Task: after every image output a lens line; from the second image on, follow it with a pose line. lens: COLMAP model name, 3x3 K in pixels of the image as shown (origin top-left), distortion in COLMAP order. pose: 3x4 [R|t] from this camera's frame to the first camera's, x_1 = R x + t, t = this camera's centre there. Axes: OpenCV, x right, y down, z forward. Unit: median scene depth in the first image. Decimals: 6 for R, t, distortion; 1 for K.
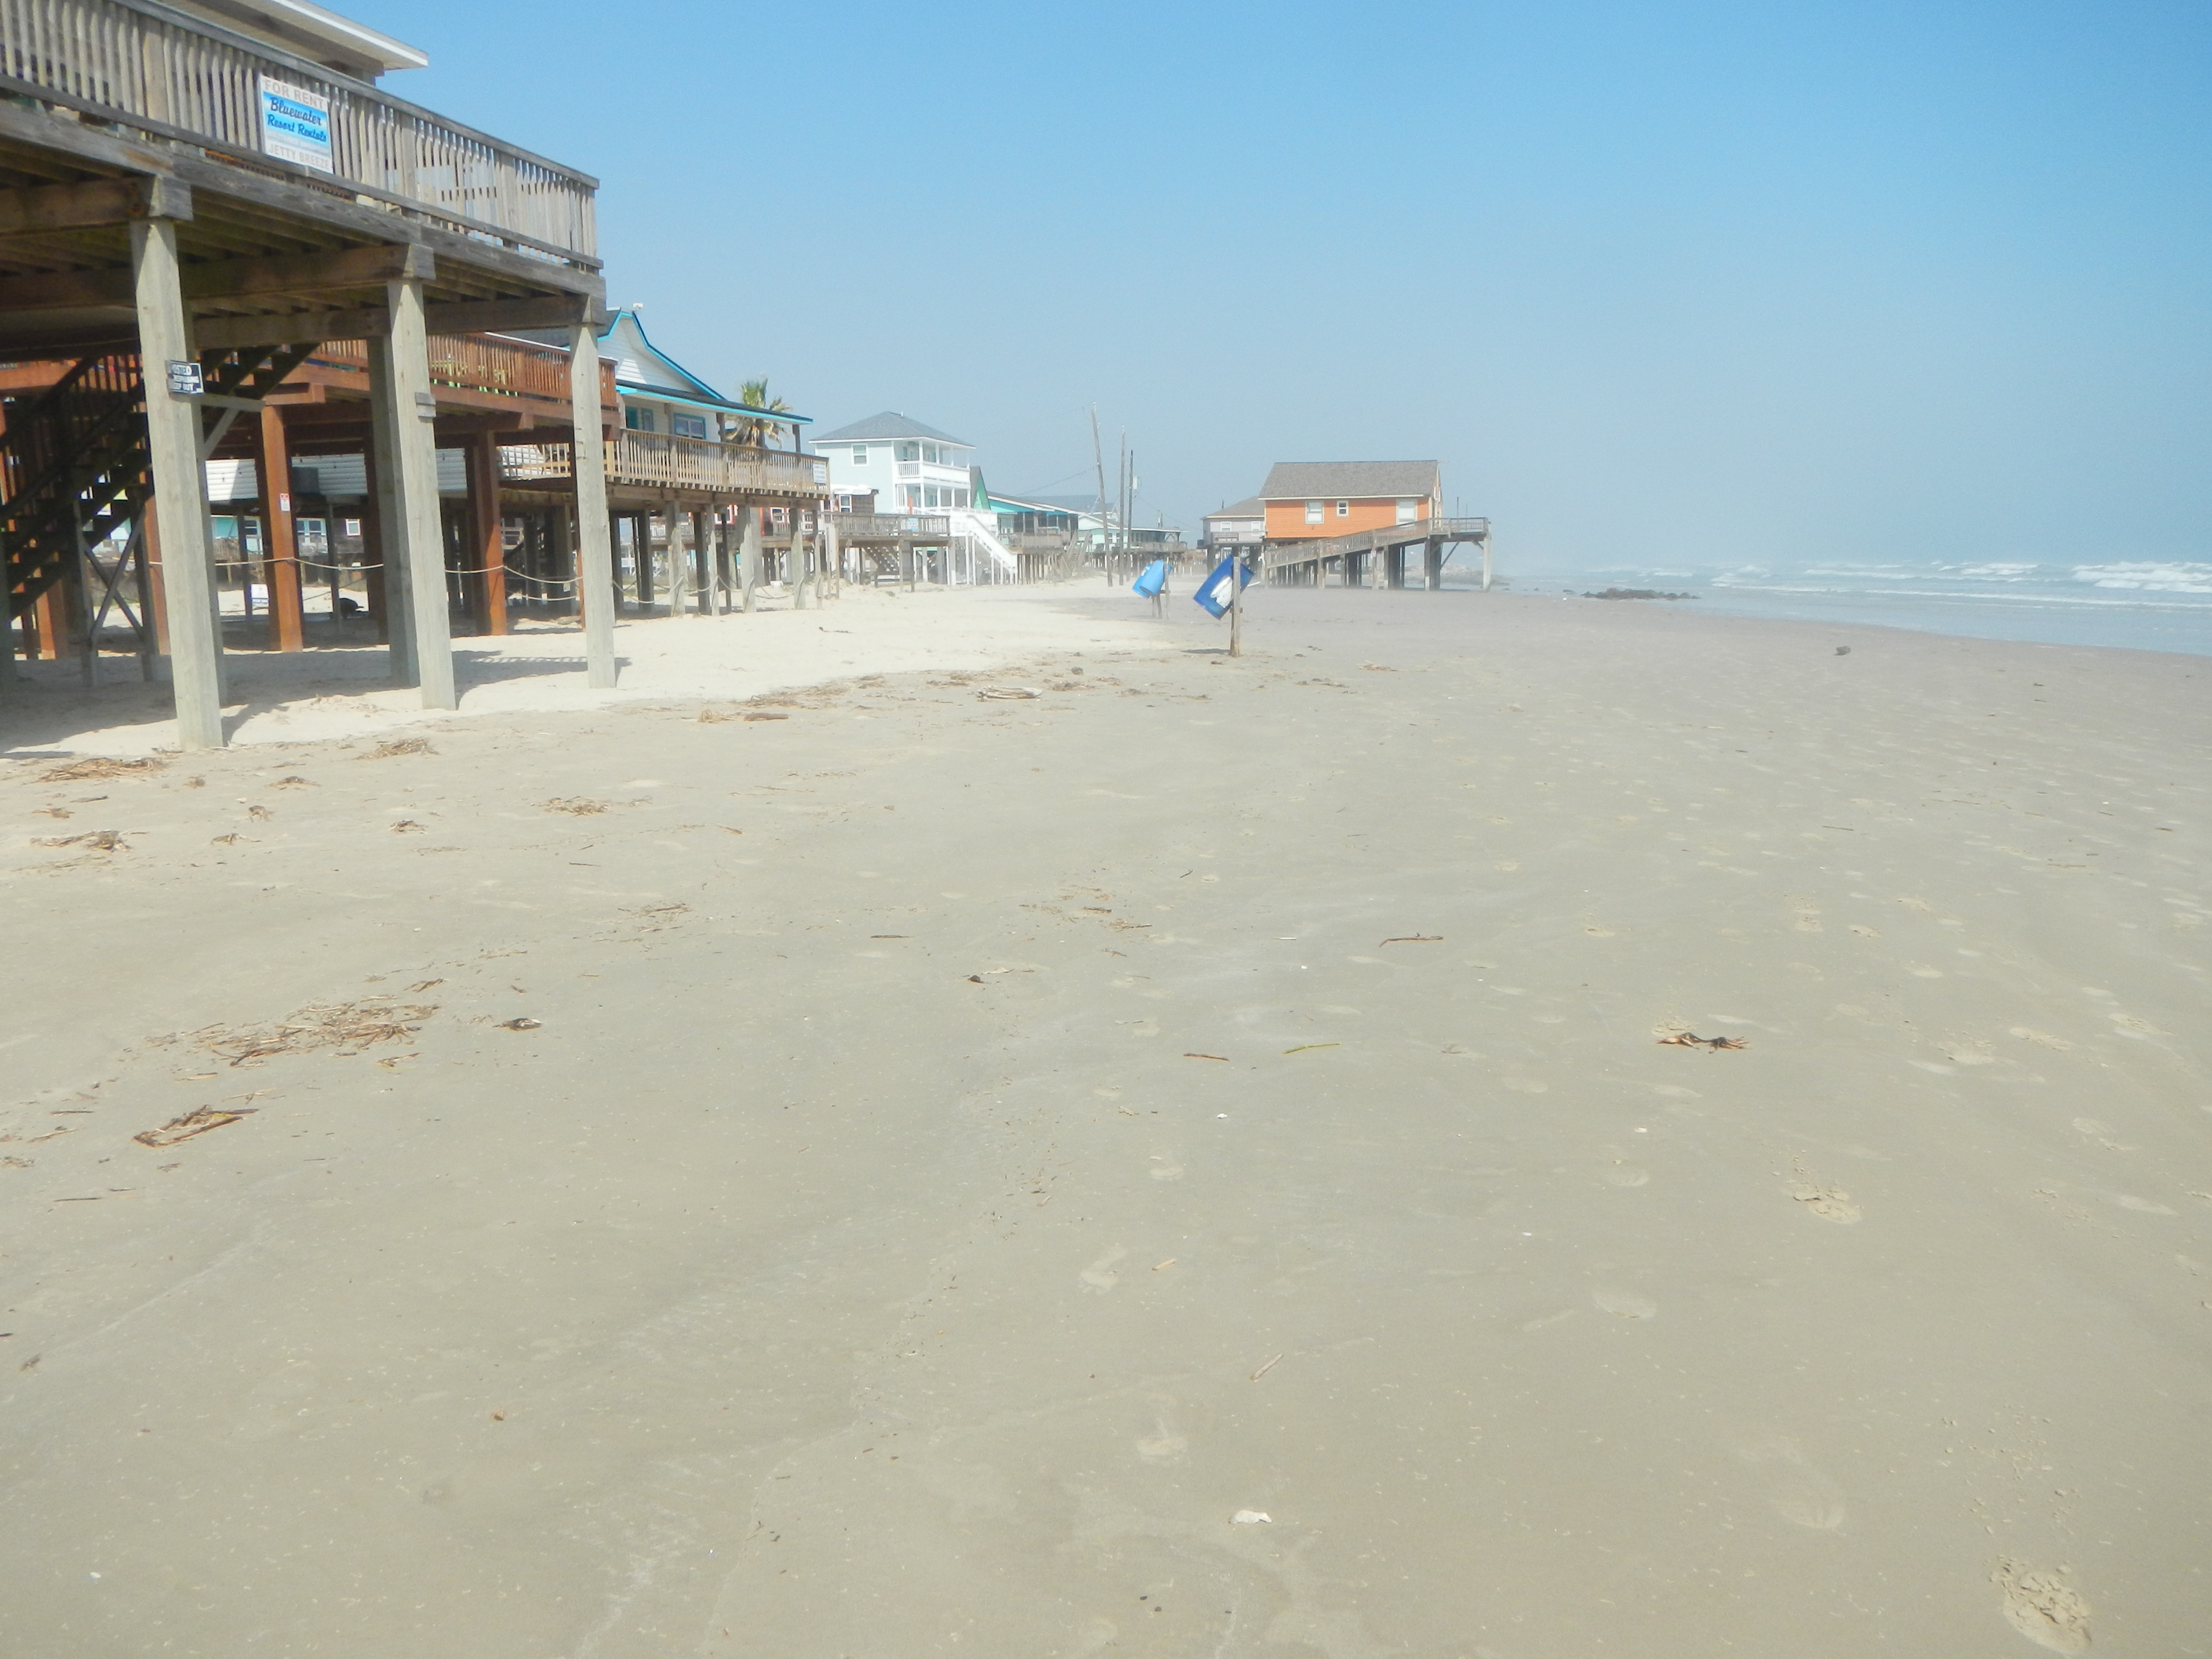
lens RADIAL K [[1798.3, 0, 1106.0], [0, 1798.3, 829.5], [0, 0, 1]] dist [0.001460, 0.000709]
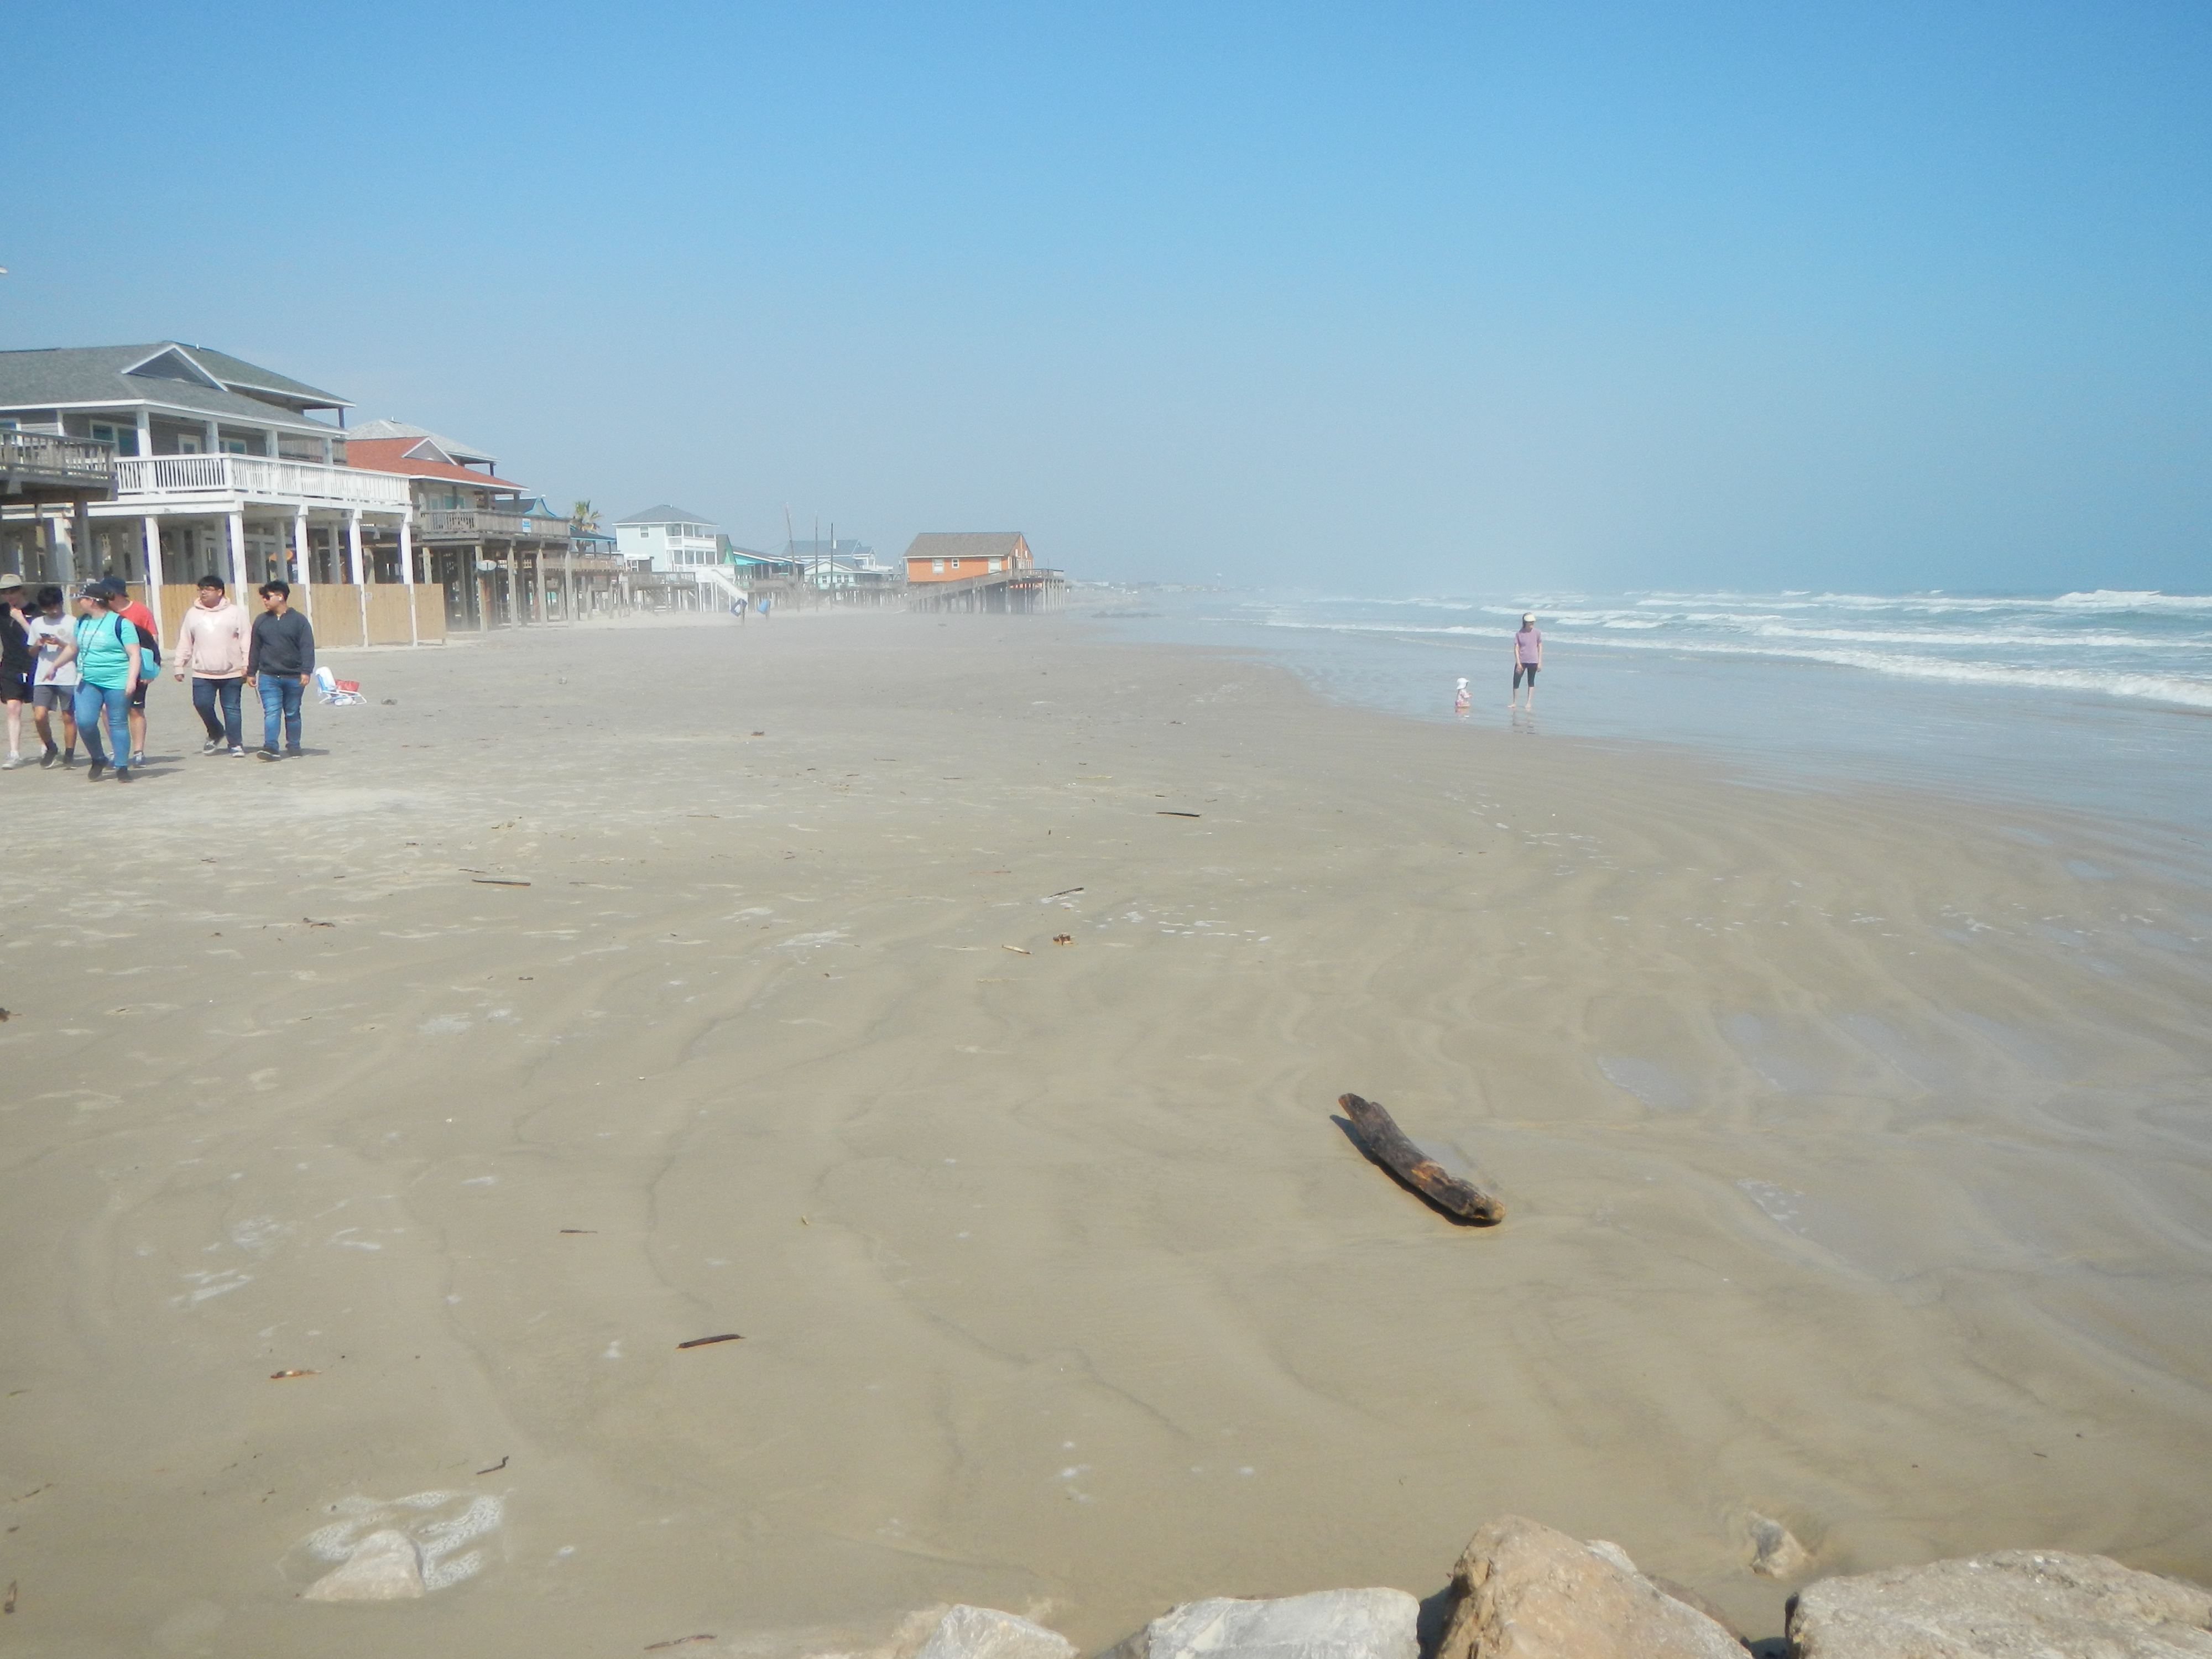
lens RADIAL K [[2032.7, 0, 1106.0], [0, 2032.7, 829.5], [0, 0, 1]] dist [-0.005233, 0.000122]
pose [[0.997025, -0.011728, 0.076179, 0.131277], [0.014157, 0.999406, -0.031417, 0.119171], [-0.075765, 0.032402, 0.996599, -0.822563]]
